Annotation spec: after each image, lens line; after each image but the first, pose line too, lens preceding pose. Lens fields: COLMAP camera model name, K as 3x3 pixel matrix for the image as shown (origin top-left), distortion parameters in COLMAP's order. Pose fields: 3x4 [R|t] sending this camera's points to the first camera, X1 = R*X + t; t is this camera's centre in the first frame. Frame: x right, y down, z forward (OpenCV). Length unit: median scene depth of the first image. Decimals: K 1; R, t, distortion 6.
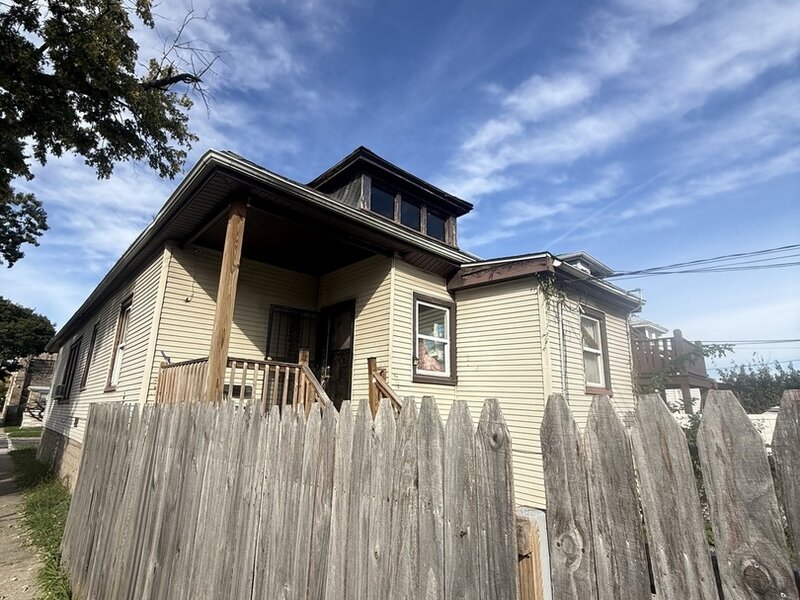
lens RADIAL K [[423.1, 0, 400.0], [0, 423.1, 300.0], [0, 0, 1]] dist [0.002333, -0.000059]
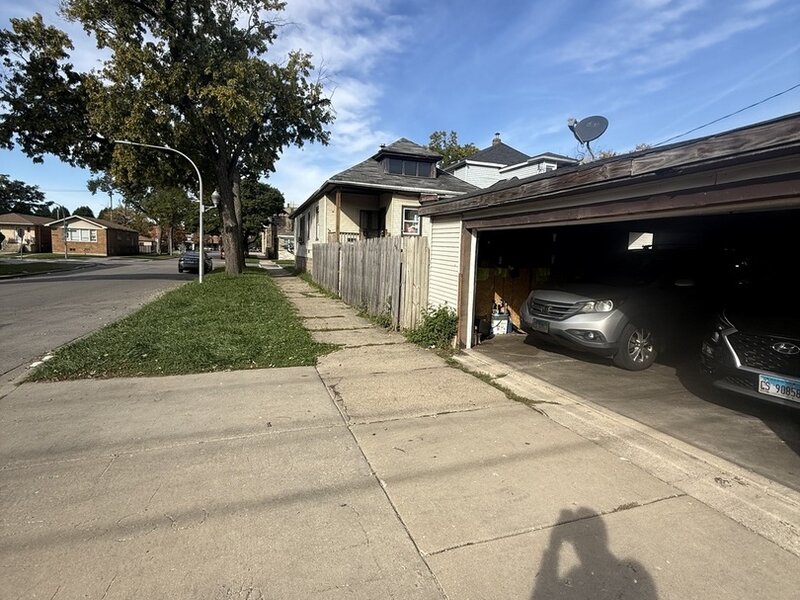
lens RADIAL K [[423.1, 0, 400.0], [0, 423.1, 300.0], [0, 0, 1]] dist [0.002333, -0.000059]
pose [[0.915754, 0.055873, -0.397835, 0.992788], [0.087596, 0.938685, 0.333463, -0.309449], [0.392073, -0.340219, 0.854710, -1.368526]]
